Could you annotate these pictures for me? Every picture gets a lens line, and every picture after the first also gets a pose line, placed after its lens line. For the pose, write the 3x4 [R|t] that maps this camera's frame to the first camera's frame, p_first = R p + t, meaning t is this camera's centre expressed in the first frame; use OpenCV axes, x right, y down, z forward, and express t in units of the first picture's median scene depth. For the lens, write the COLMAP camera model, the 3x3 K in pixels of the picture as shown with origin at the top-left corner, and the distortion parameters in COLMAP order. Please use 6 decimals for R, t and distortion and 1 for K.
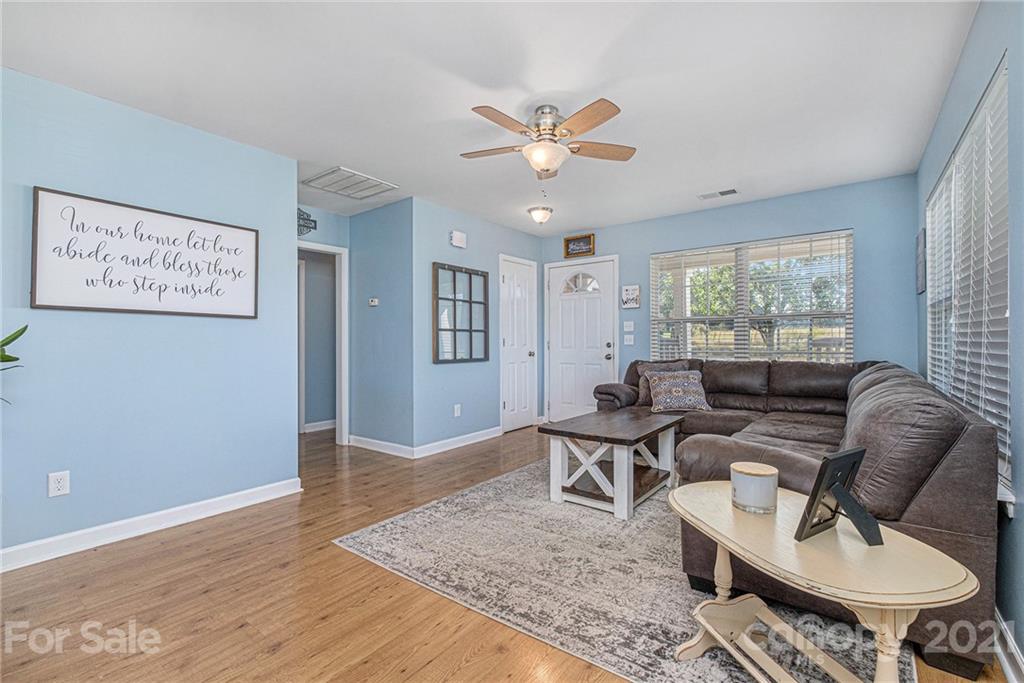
lens RADIAL K [[446.3, 0, 508.9], [0, 446.3, 341.8], [0, 0, 1]] dist [-0.002497, -0.000636]
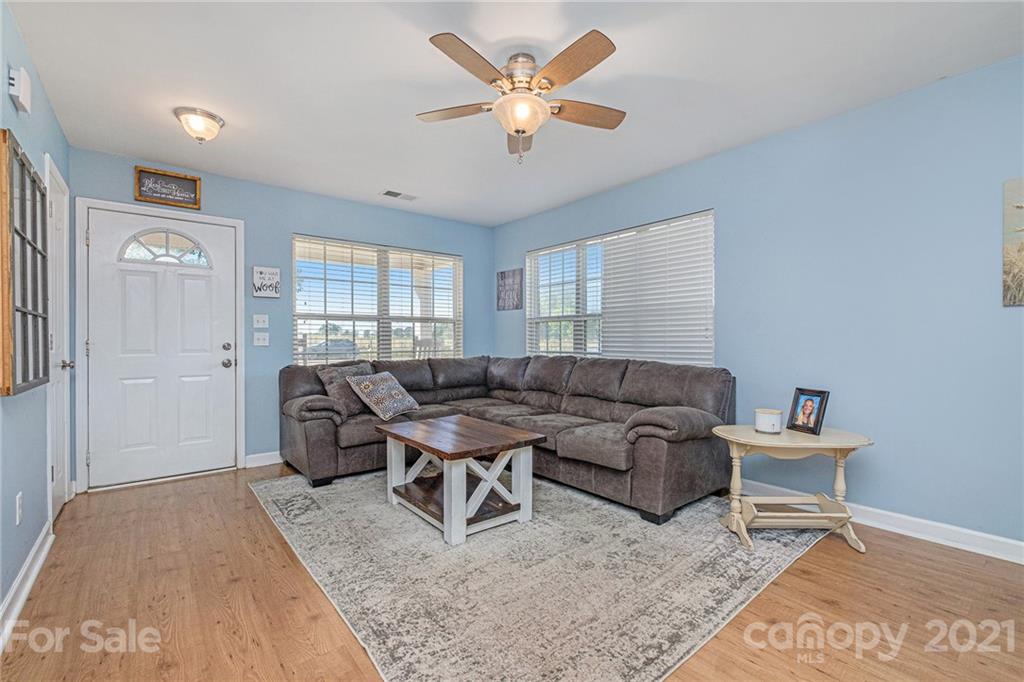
lens RADIAL K [[446.9, 0, 516.8], [0, 446.9, 339.6], [0, 0, 1]] dist [-0.000170, -0.000366]
pose [[0.222579, 0.006412, 0.974894, -0.684031], [-0.000583, 0.999979, -0.006444, 0.001940], [-0.974915, 0.000866, 0.222578, 0.763676]]
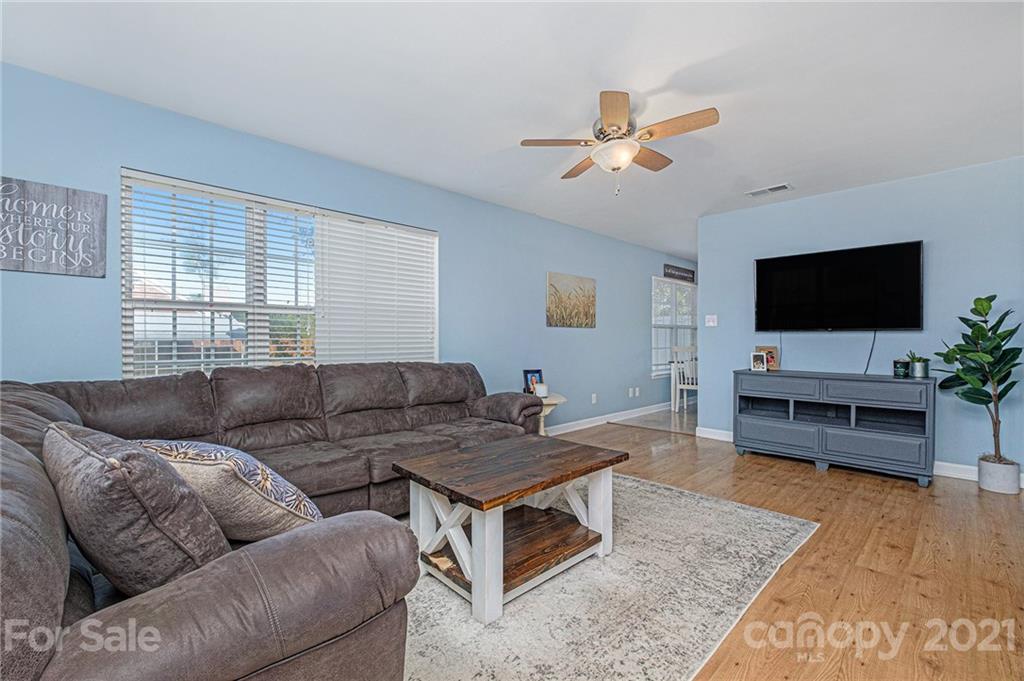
lens RADIAL K [[446.3, 0, 508.9], [0, 446.3, 340.8], [0, 0, 1]] dist [-0.002497, -0.000636]
pose [[-0.990116, 0.010470, 0.139858, 0.167421], [0.010502, 0.999945, -0.000511, -0.002650], [-0.139856, 0.000963, -0.990171, 1.886842]]
